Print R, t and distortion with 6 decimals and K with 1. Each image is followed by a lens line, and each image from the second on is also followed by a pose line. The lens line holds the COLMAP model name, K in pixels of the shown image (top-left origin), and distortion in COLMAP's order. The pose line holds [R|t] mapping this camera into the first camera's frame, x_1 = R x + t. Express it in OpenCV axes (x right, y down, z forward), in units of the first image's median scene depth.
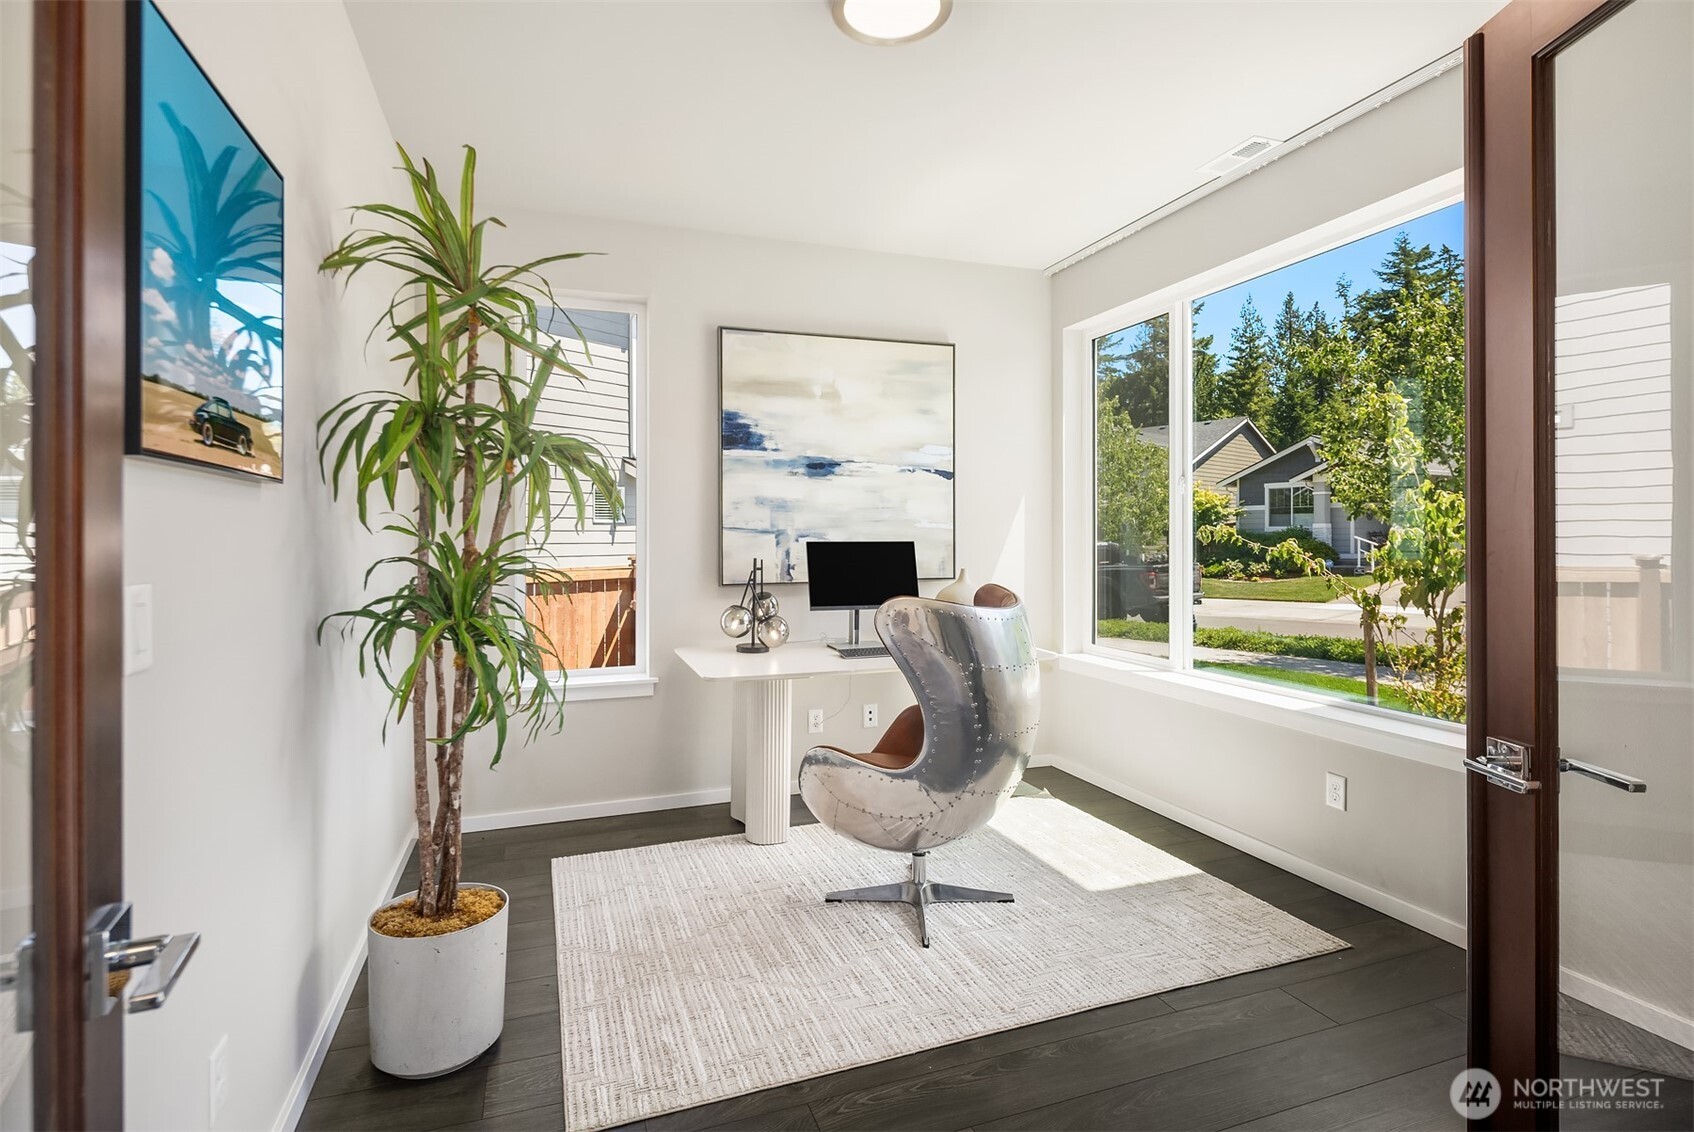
lens RADIAL K [[830.3, 0, 844.8], [0, 830.3, 538.1], [0, 0, 1]] dist [0.000430, 0.000082]
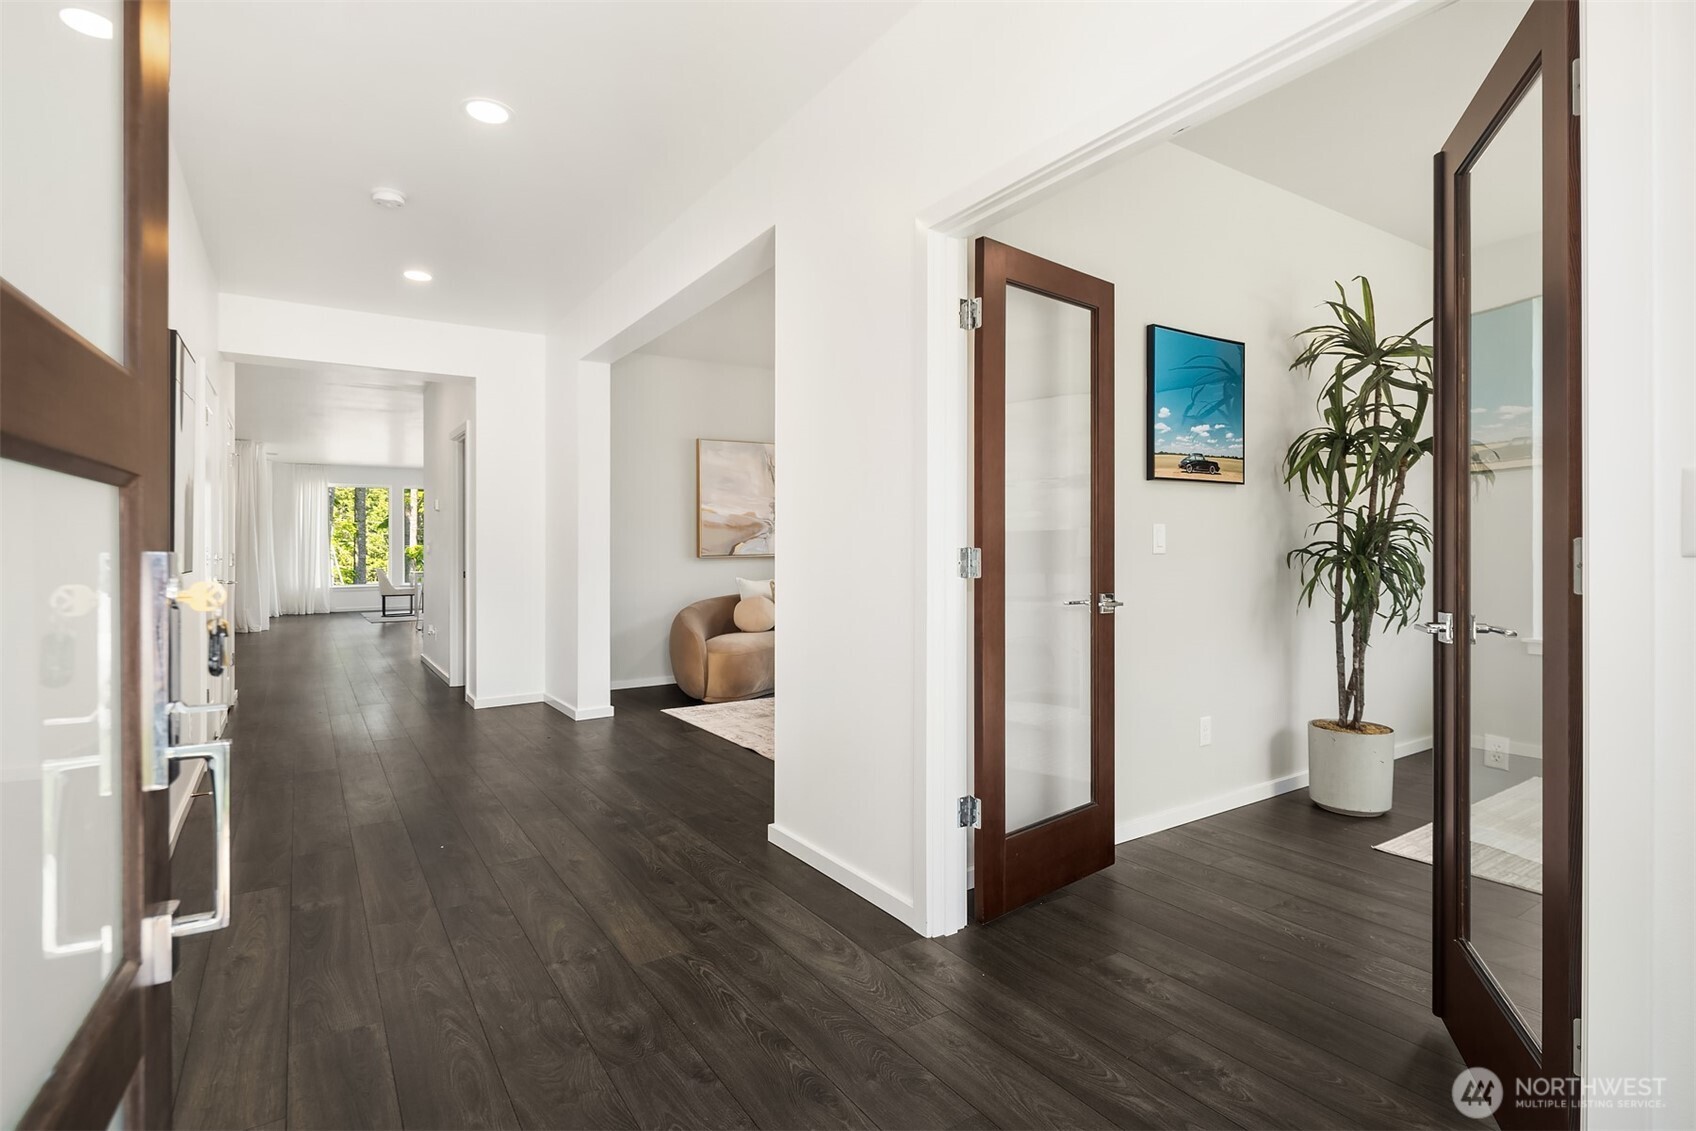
lens RADIAL K [[831.3, 0, 845.8], [0, 831.3, 537.6], [0, 0, 1]] dist [0.000430, 0.000082]
pose [[0.230263, -0.003160, -0.973123, 0.978867], [0.005275, 0.999984, -0.001999, 0.058773], [0.973114, -0.004673, 0.230276, -0.419732]]
